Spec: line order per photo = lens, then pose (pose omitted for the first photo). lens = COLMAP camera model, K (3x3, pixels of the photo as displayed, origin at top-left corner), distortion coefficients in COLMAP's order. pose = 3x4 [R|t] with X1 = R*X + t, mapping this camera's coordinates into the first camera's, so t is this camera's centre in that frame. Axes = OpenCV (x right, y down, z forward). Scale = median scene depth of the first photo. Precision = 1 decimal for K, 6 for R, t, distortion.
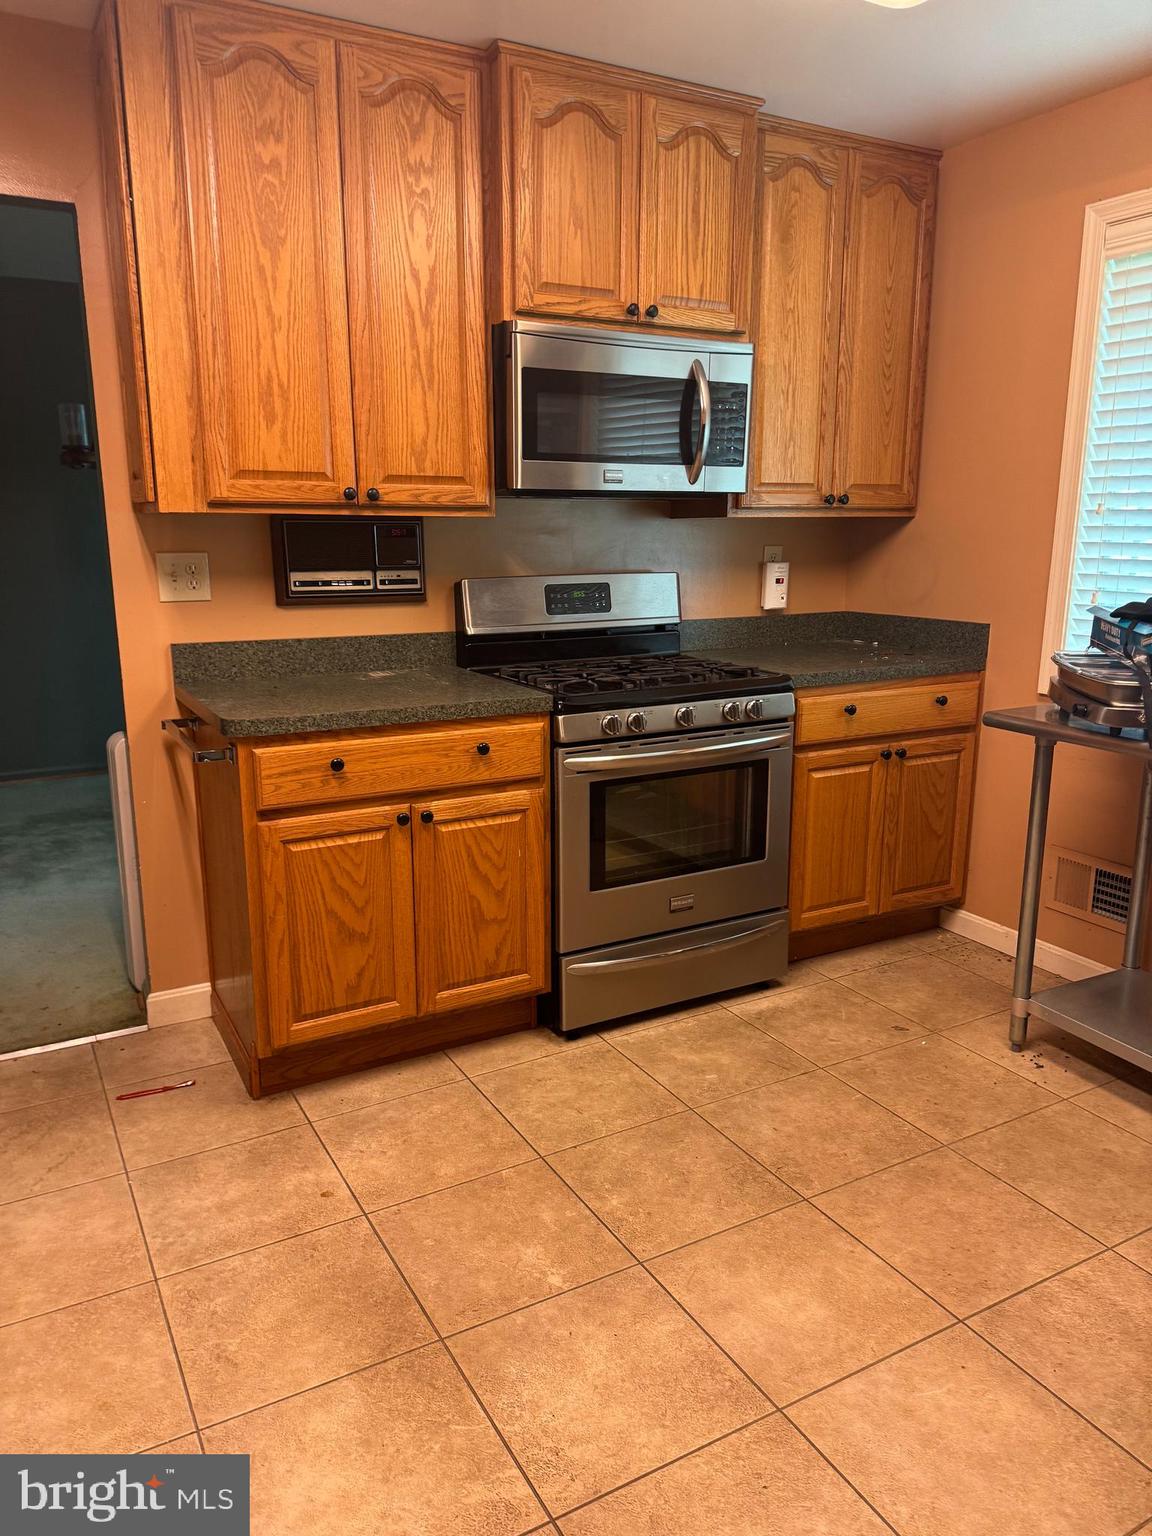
lens RADIAL K [[1075.1, 0, 578.2], [0, 1075.1, 774.9], [0, 0, 1]] dist [0.037410, -0.054126]
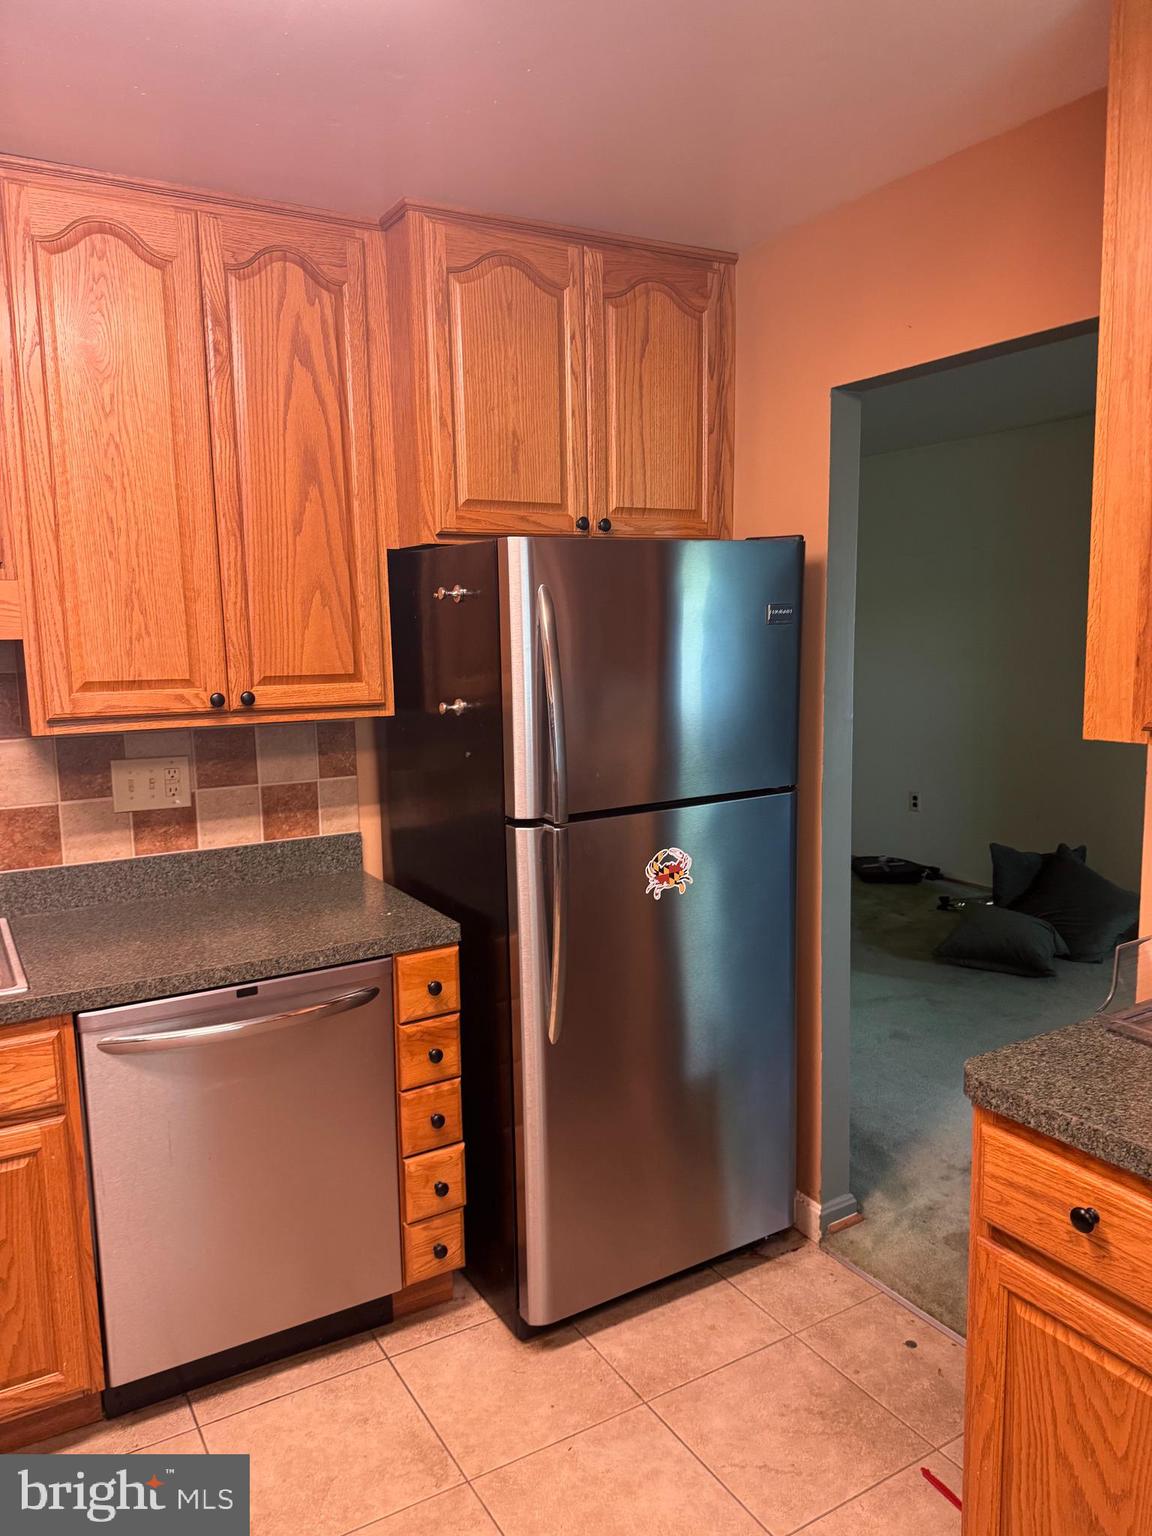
lens RADIAL K [[1075.1, 0, 575.7], [0, 1075.1, 779.6], [0, 0, 1]] dist [0.037410, -0.054126]
pose [[0.017528, 0.136029, -0.990550, 0.282093], [-0.206949, 0.969742, 0.129509, -0.241128], [0.978195, 0.202723, 0.045149, 0.667067]]
